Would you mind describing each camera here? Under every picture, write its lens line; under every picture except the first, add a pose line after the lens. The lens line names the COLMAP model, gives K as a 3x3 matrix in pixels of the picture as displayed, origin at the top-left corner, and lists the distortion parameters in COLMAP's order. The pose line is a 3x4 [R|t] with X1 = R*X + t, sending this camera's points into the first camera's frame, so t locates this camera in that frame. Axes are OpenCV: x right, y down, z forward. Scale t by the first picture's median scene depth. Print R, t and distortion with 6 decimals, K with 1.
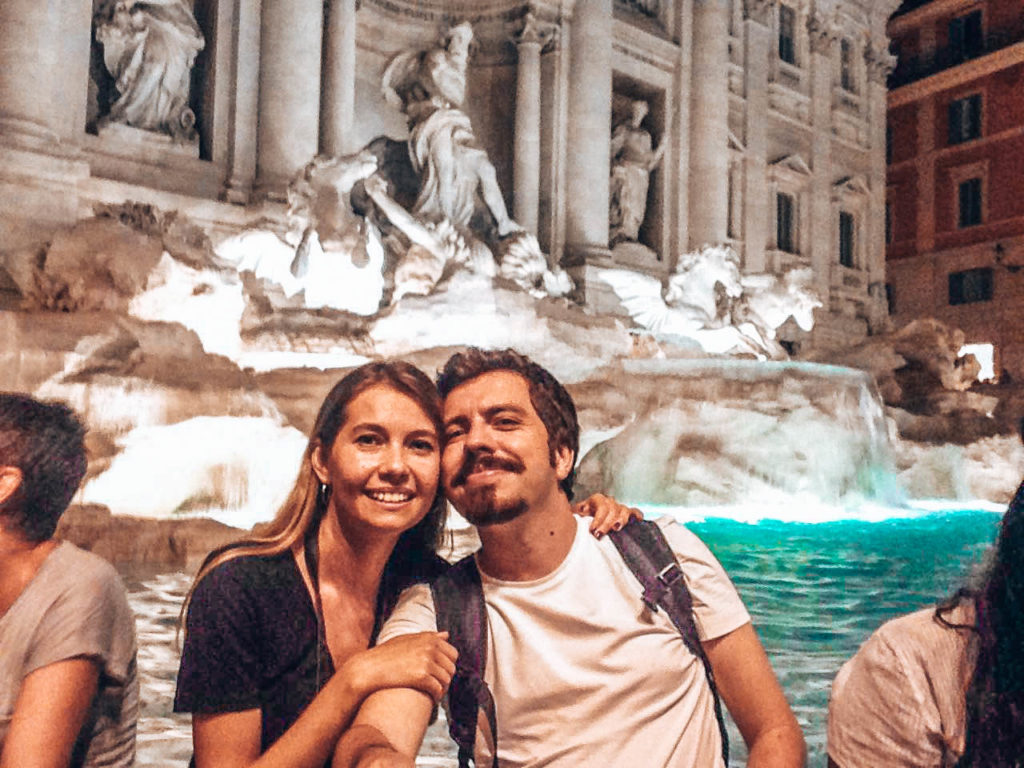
lens RADIAL K [[979.8, 0, 512.0], [0, 979.8, 384.0], [0, 0, 1]] dist [0.020375, -0.012204]
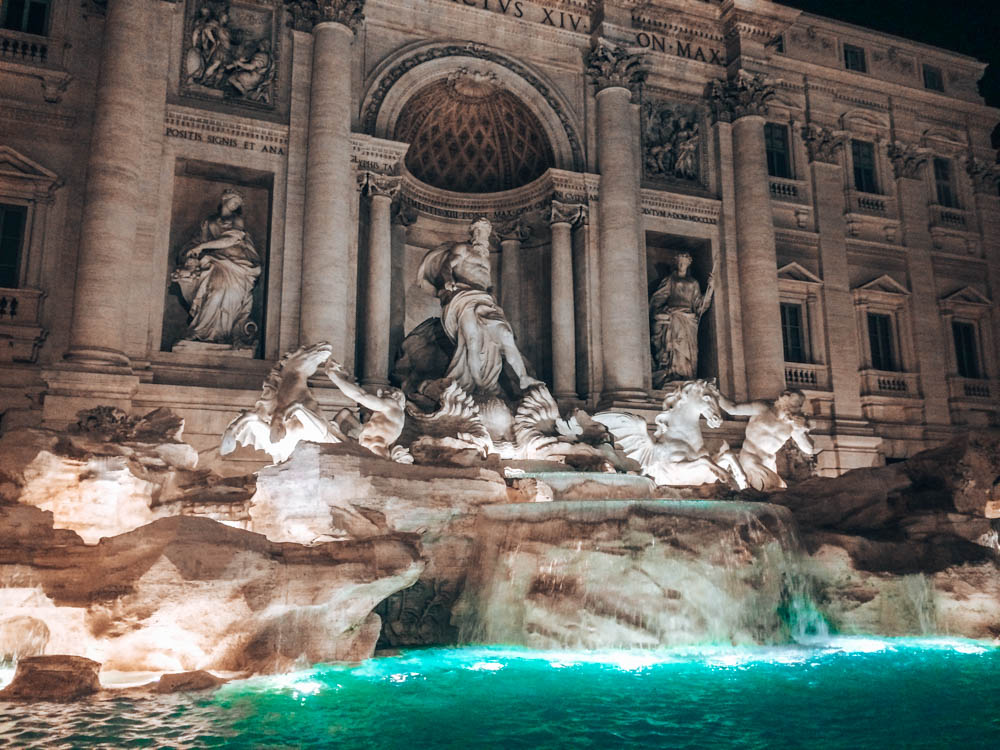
lens RADIAL K [[835.9, 0, 500.0], [0, 835.9, 375.0], [0, 0, 1]] dist [0.073848, -0.082132]
pose [[0.938621, -0.104512, -0.328737, 0.302741], [0.051795, 0.984894, -0.165230, -0.009082], [0.341040, 0.138061, 0.929855, 0.084165]]
